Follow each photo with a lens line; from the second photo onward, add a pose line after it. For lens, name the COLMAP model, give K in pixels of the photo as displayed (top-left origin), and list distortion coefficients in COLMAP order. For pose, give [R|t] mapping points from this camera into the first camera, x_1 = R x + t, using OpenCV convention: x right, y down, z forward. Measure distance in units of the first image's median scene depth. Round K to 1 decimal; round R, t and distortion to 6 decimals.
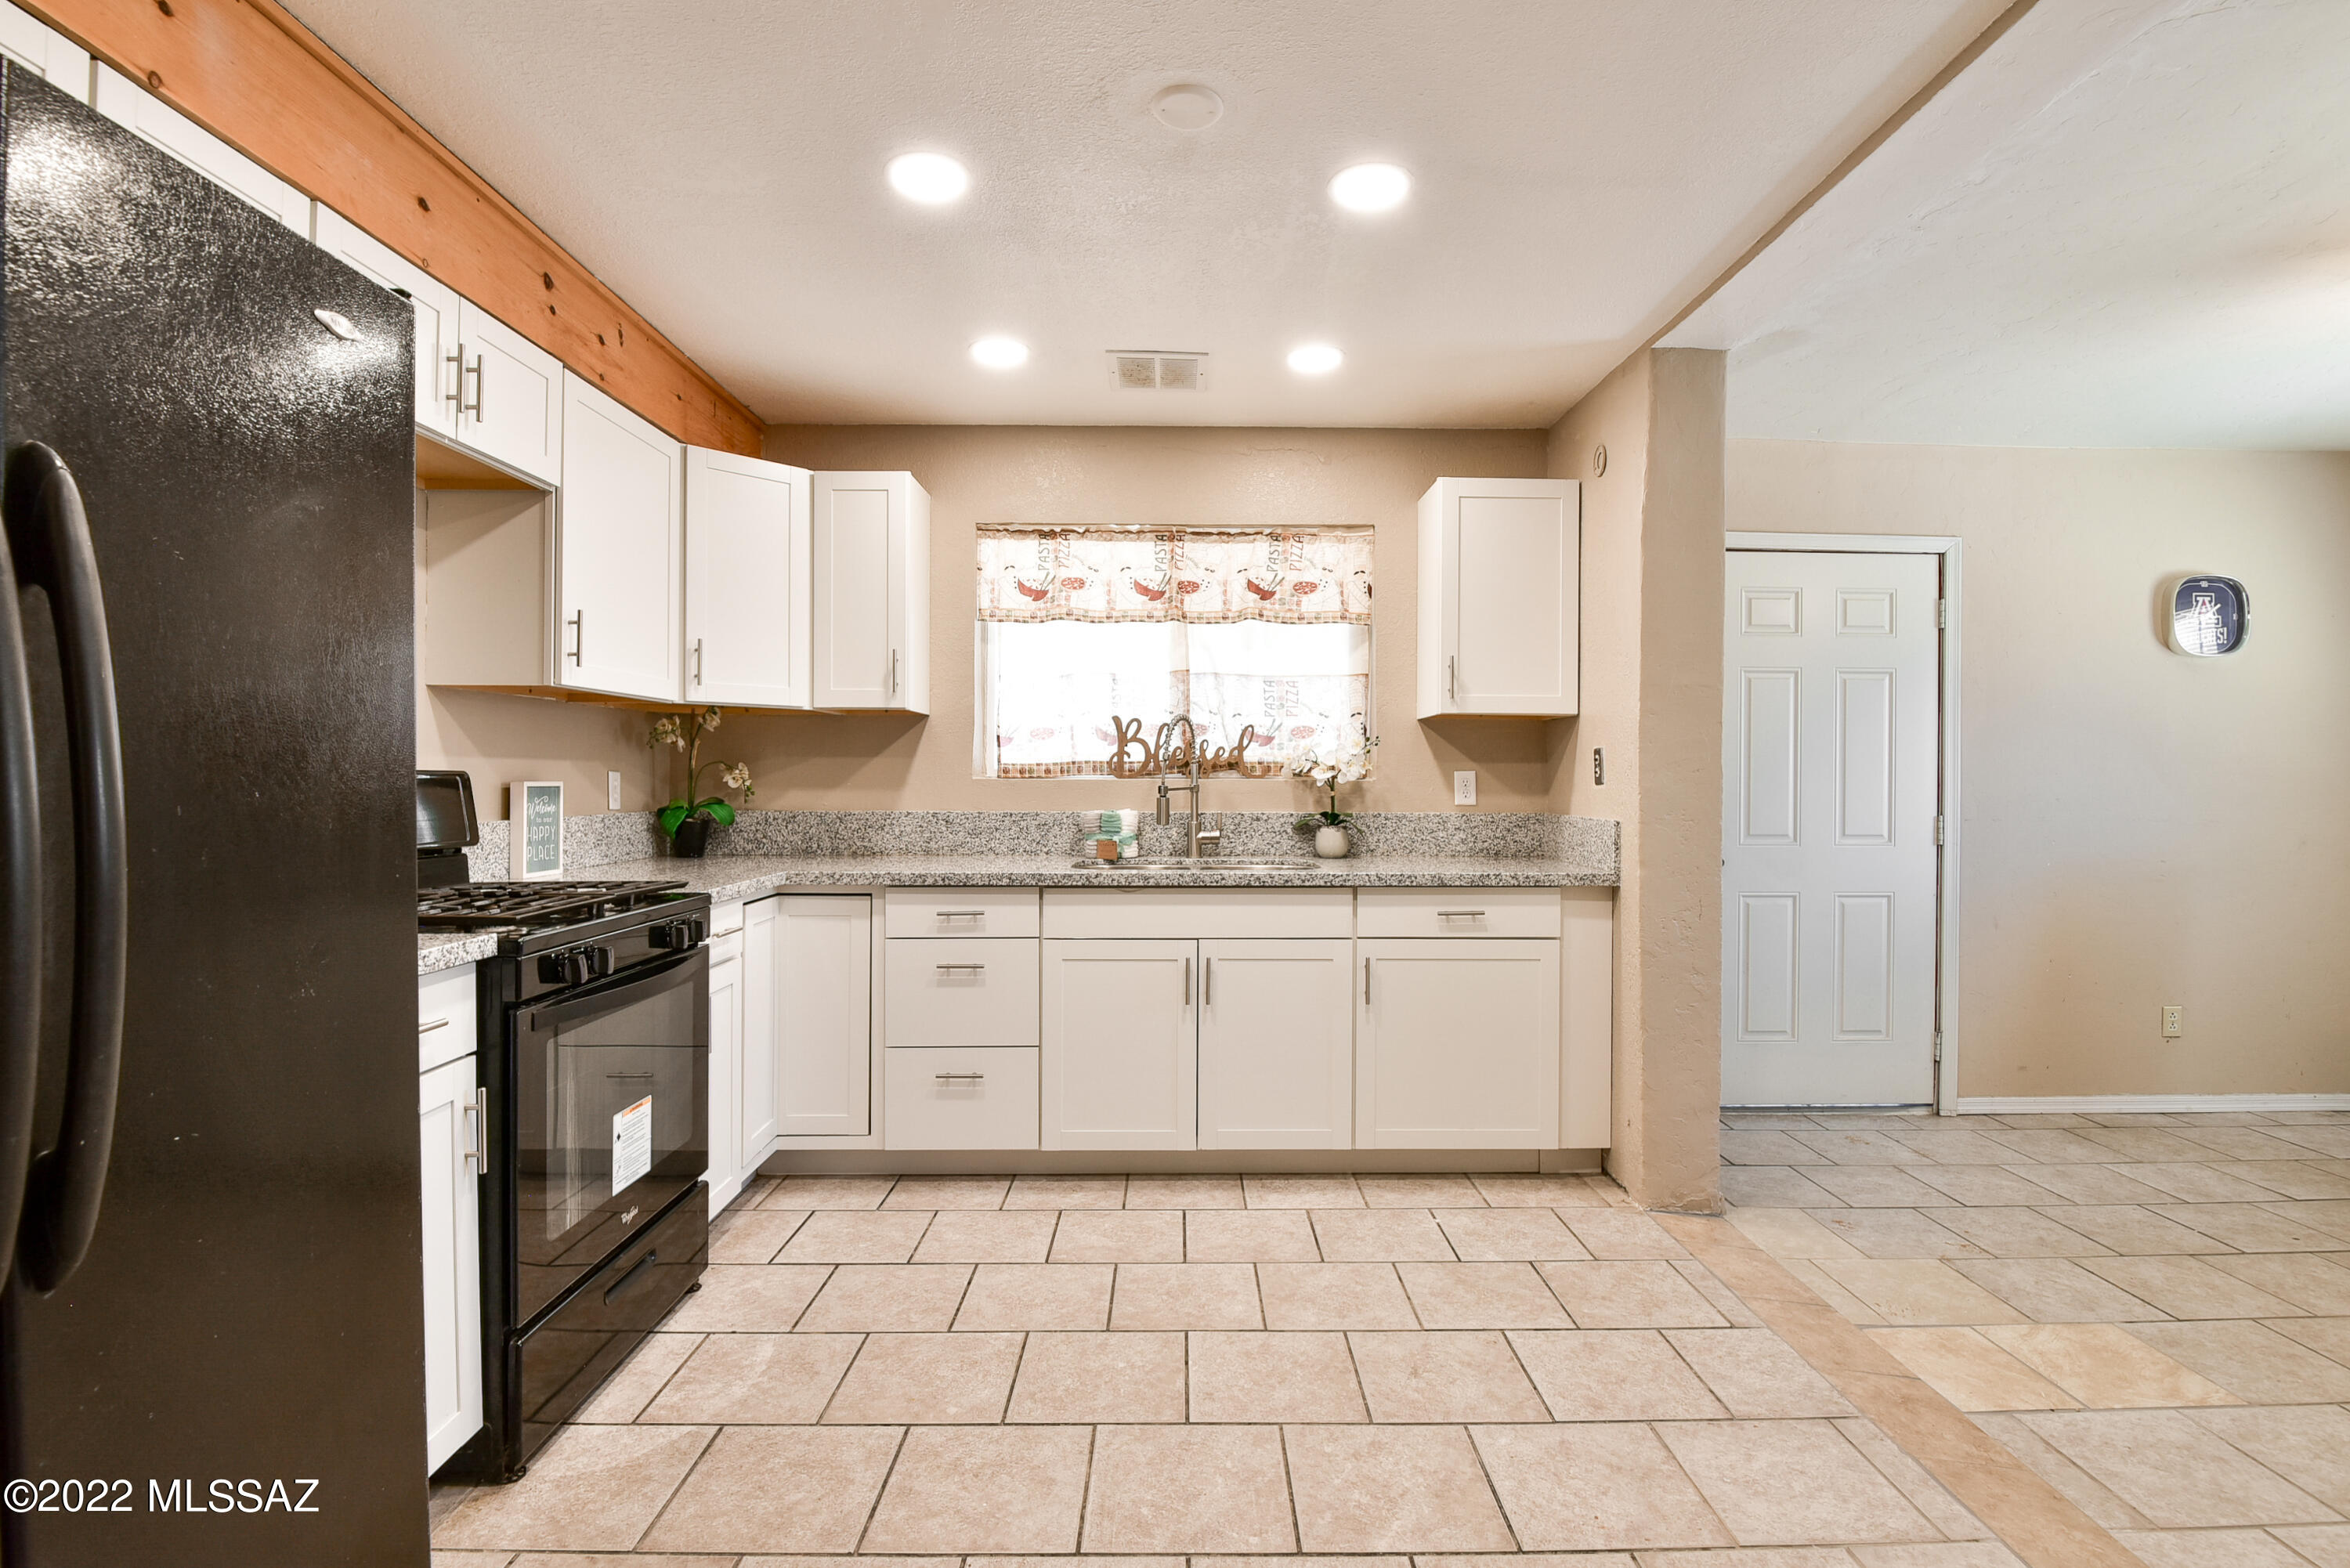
lens RADIAL K [[1084.2, 0, 1194.0], [0, 1084.2, 776.2], [0, 0, 1]] dist [-0.004763, -0.011599]
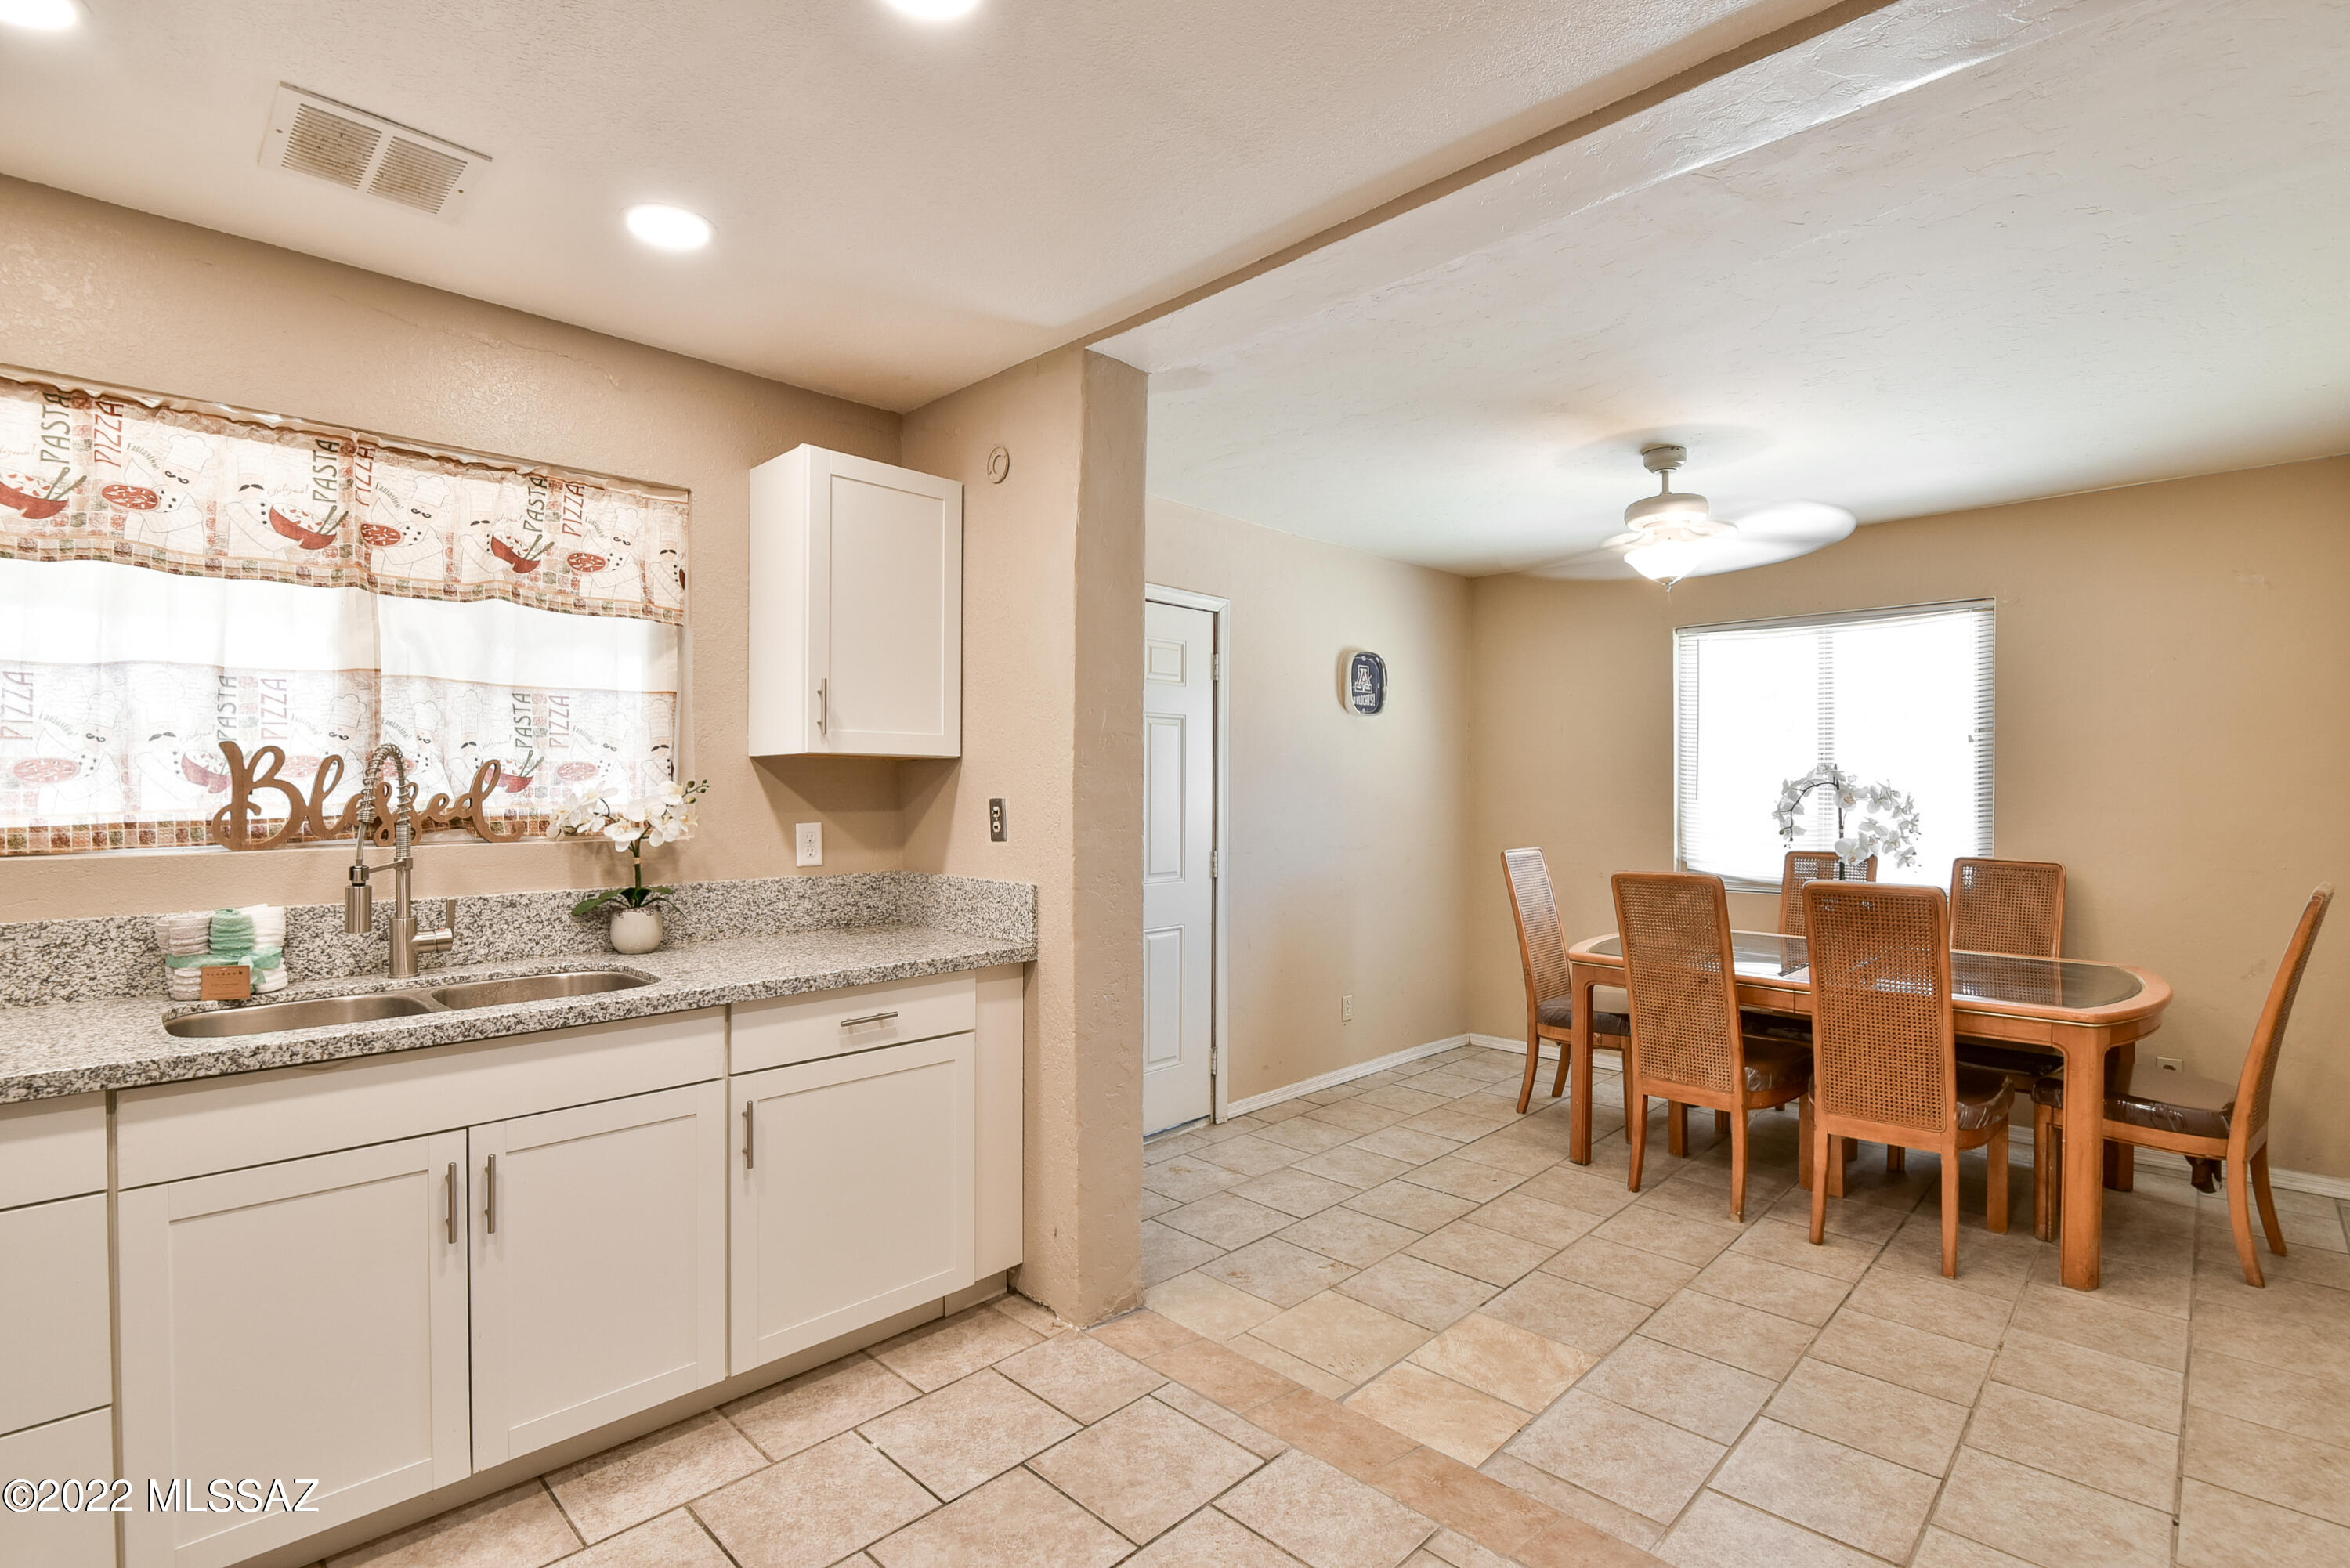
lens RADIAL K [[1074.9, 0, 1169.1], [0, 1074.9, 787.4], [0, 0, 1]] dist [-0.007509, -0.010318]
pose [[0.716651, -0.003015, 0.697426, -0.115771], [0.002325, 0.999995, 0.001935, -0.033734], [-0.697428, 0.000235, 0.716655, 0.275098]]
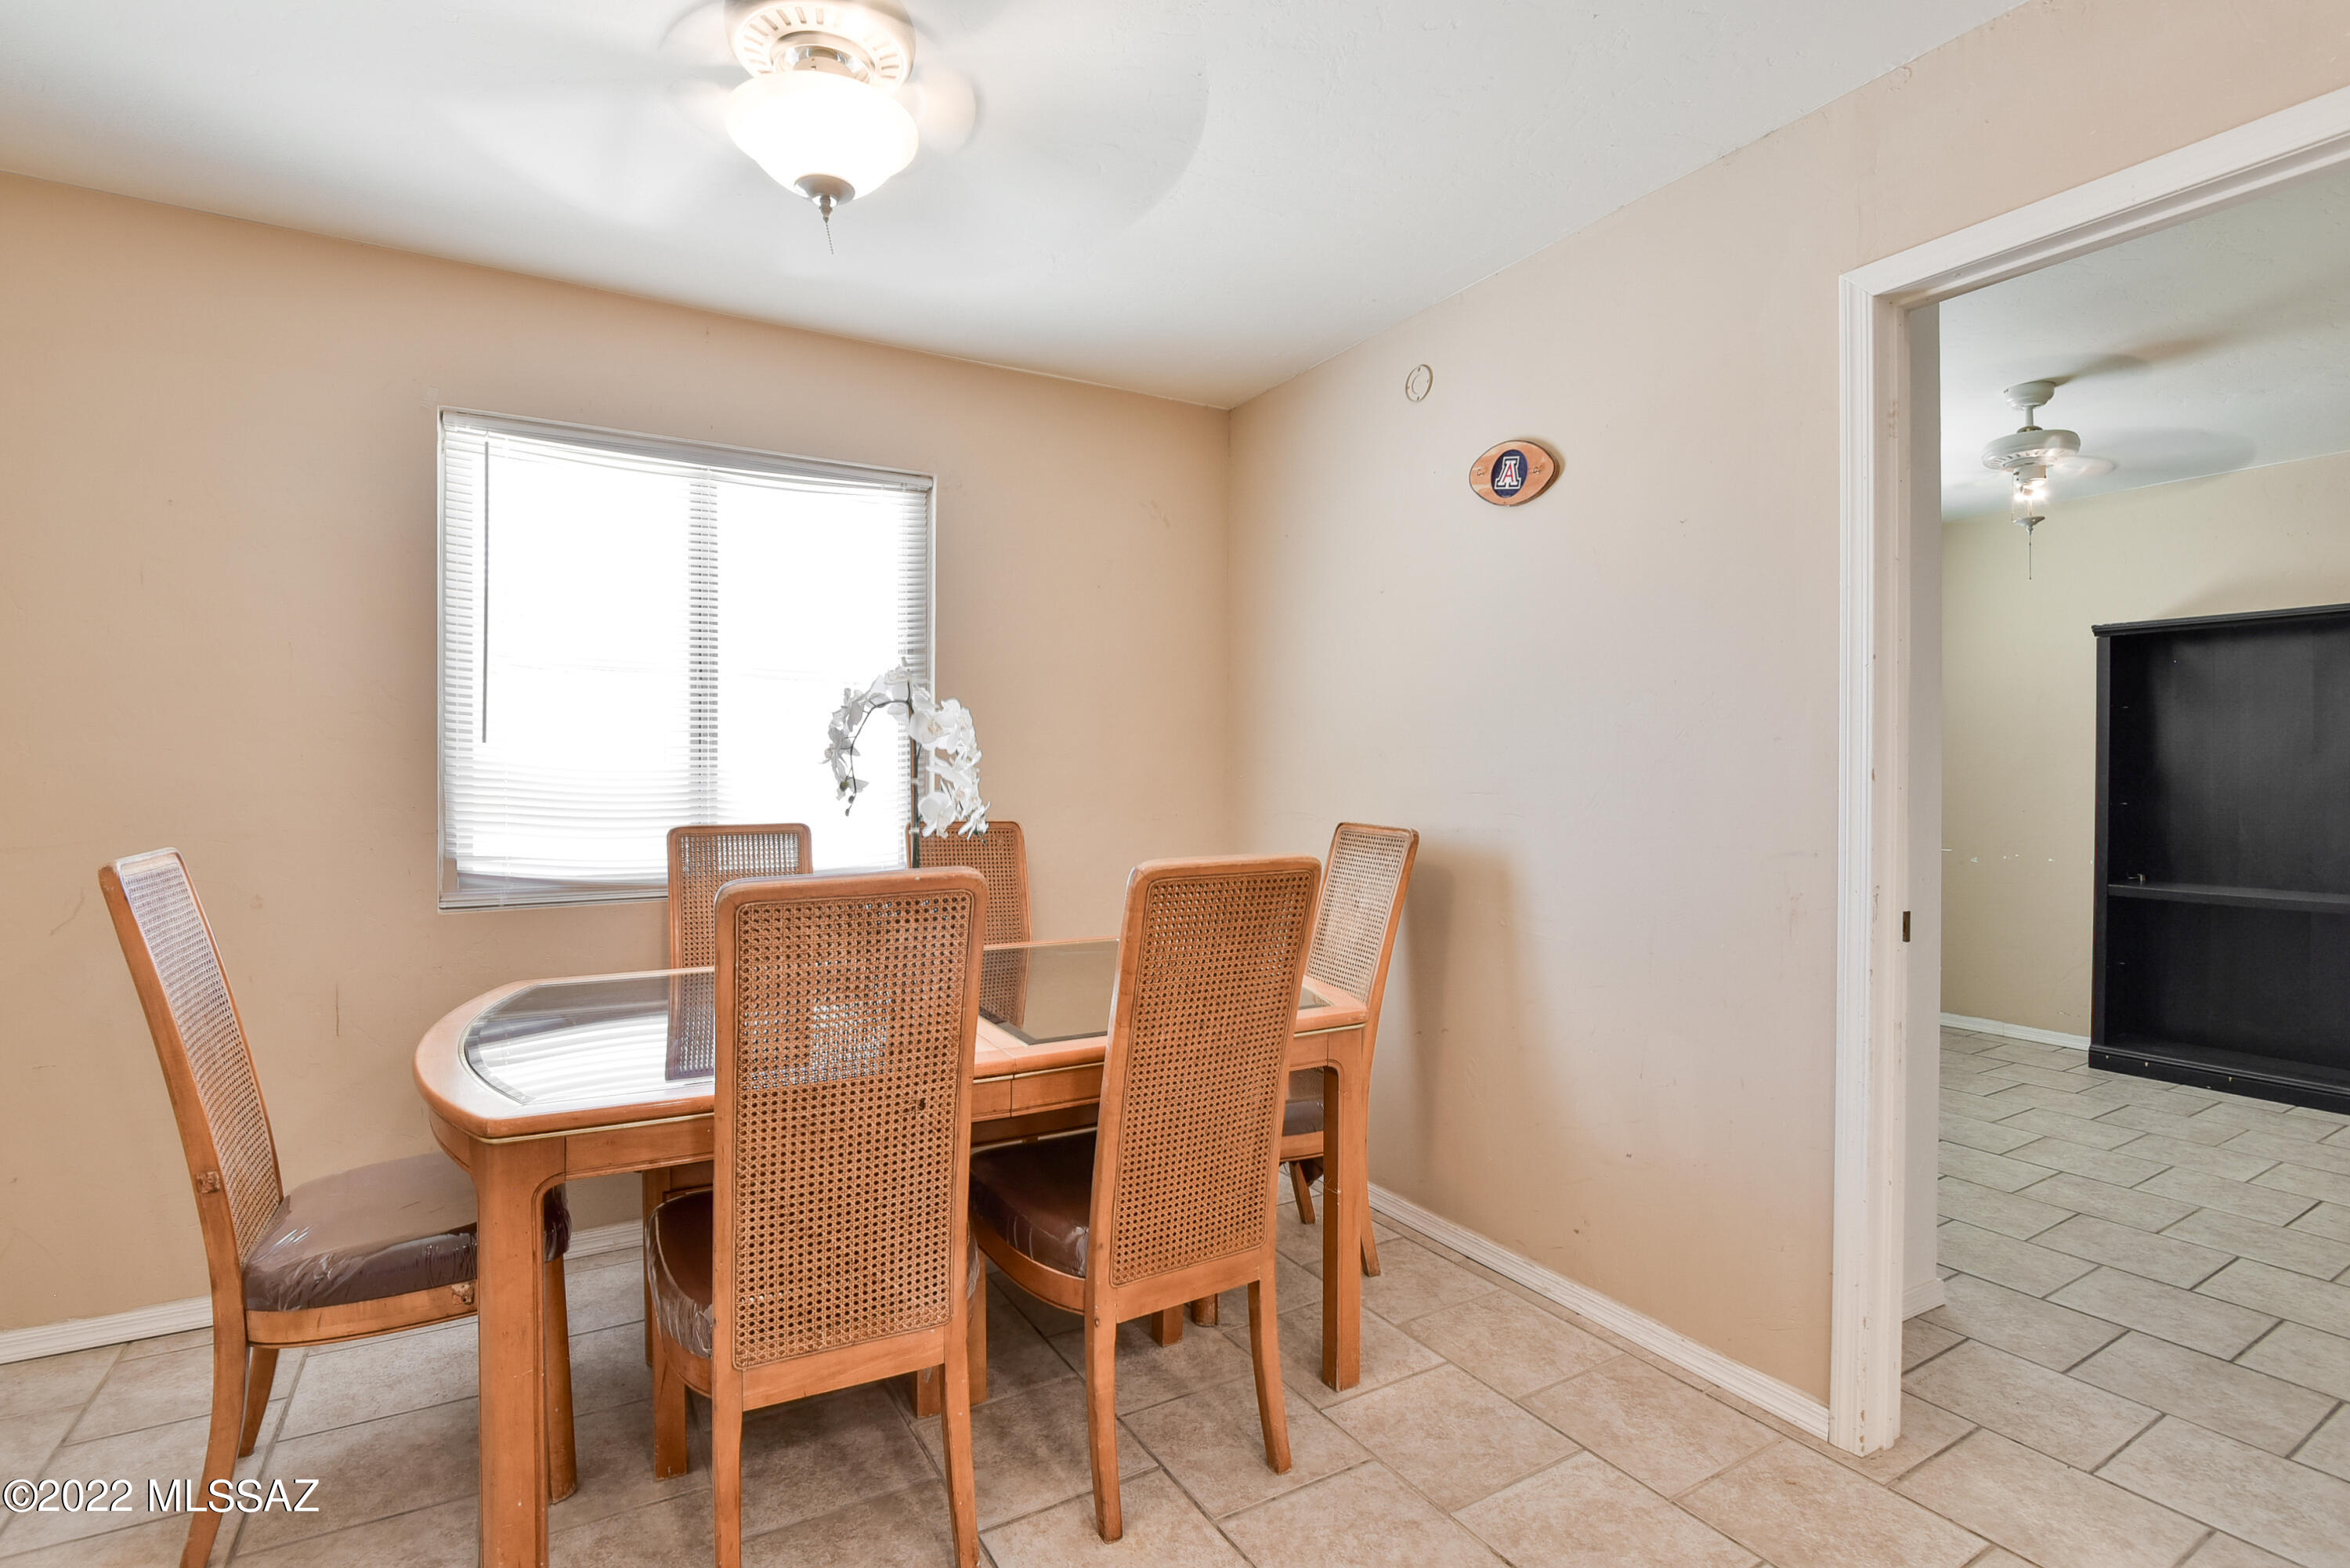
lens RADIAL K [[1085.5, 0, 1175.0], [0, 1085.5, 784.0], [0, 0, 1]] dist [-0.001985, -0.015217]
pose [[-0.498130, -0.012396, 0.867014, 0.454516], [-0.003938, 0.999920, 0.012034, 0.005583], [-0.867094, 0.002580, -0.498138, 0.748862]]
